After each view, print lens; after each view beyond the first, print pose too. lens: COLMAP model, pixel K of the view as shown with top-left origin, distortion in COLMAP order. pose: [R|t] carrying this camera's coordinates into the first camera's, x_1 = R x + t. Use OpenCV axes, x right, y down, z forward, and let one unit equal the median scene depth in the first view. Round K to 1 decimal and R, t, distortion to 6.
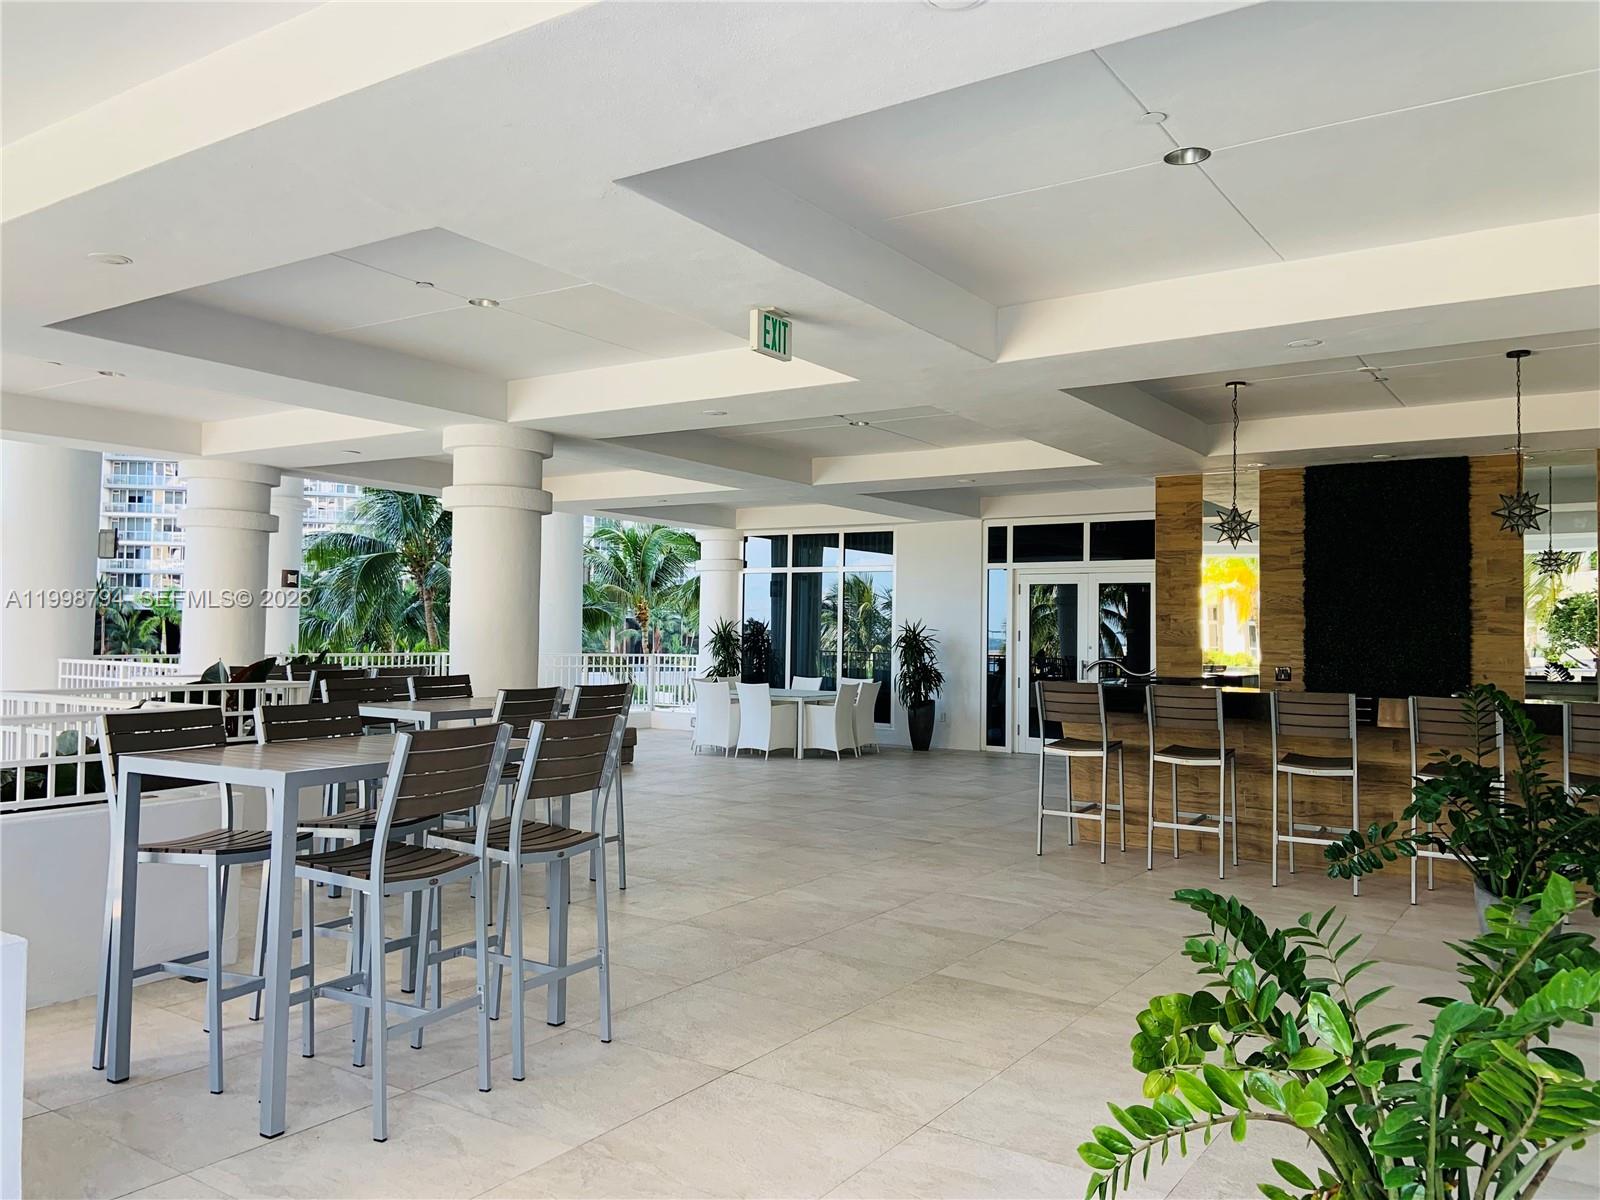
lens RADIAL K [[1219.5, 0, 794.0], [0, 1219.5, 589.9], [0, 0, 1]] dist [0.135473, -0.170107]
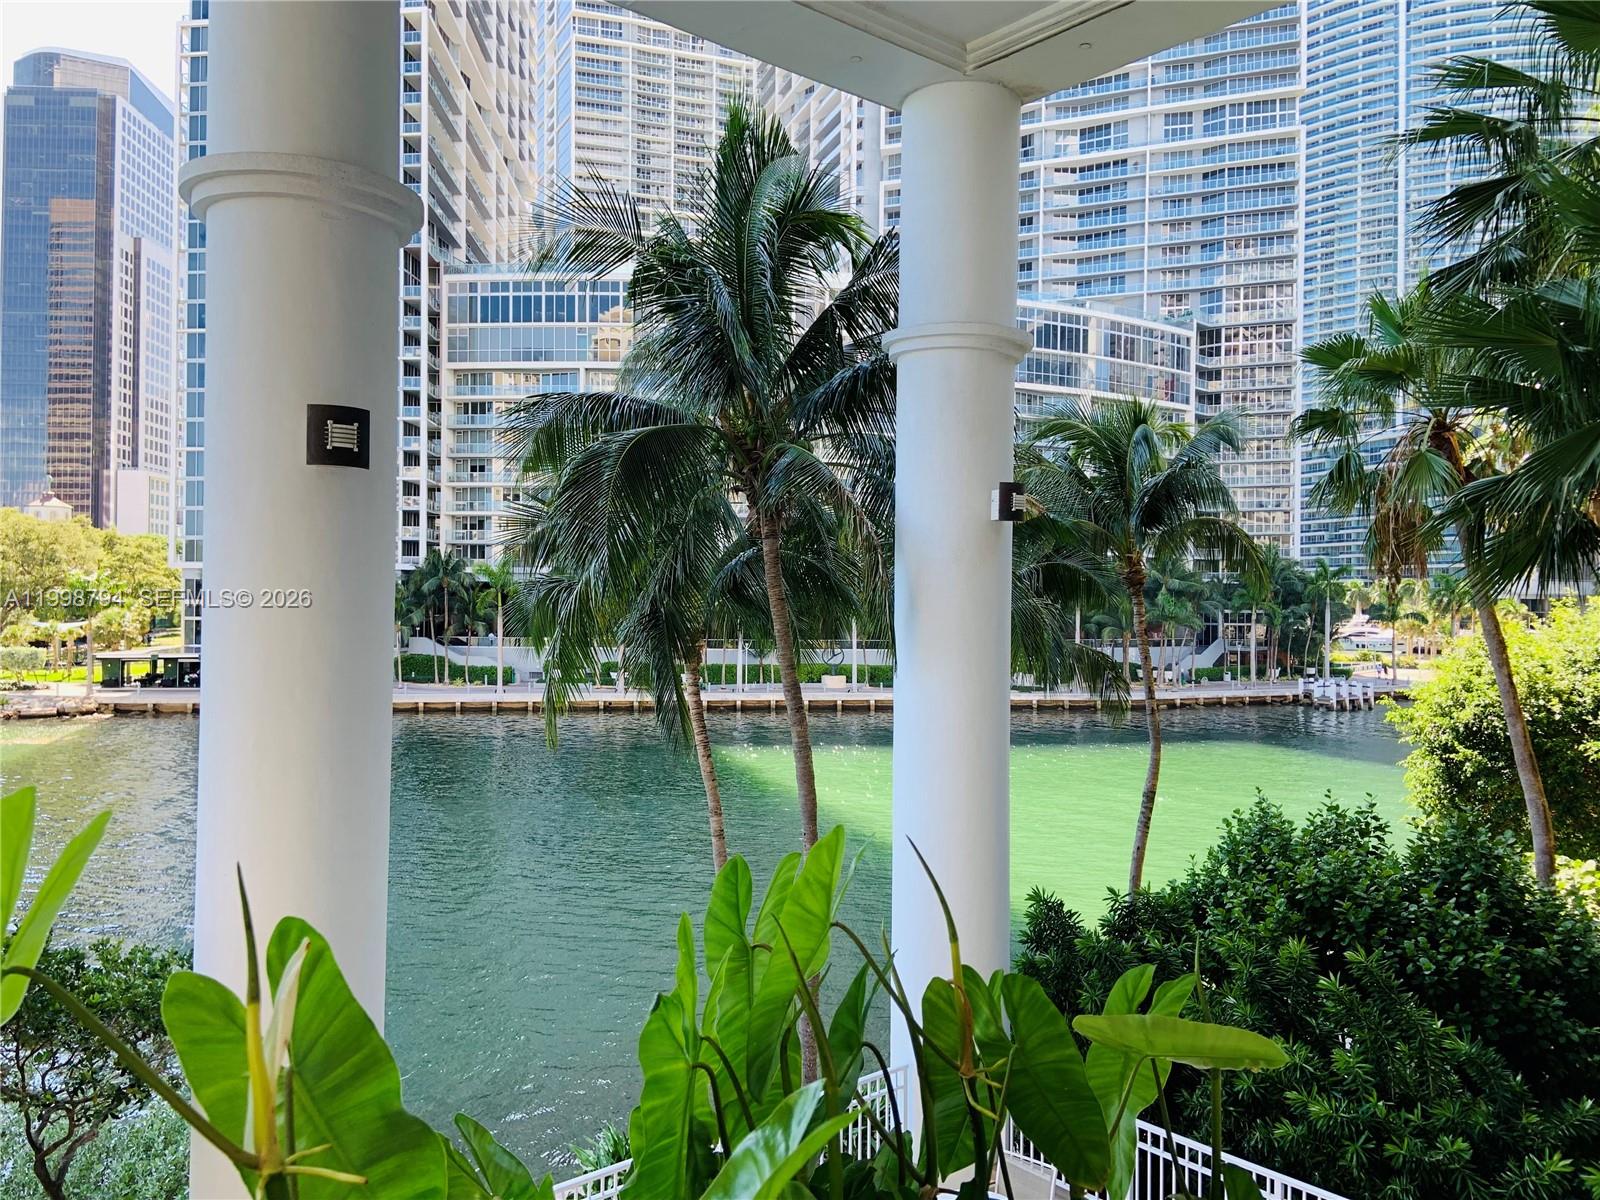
lens RADIAL K [[1219.5, 0, 794.0], [0, 1219.5, 589.9], [0, 0, 1]] dist [0.135473, -0.170107]
pose [[0.965911, -0.011854, -0.258604, -0.043587], [0.018574, 0.999550, 0.023556, 0.004101], [0.258209, -0.027557, 0.965696, 0.141876]]
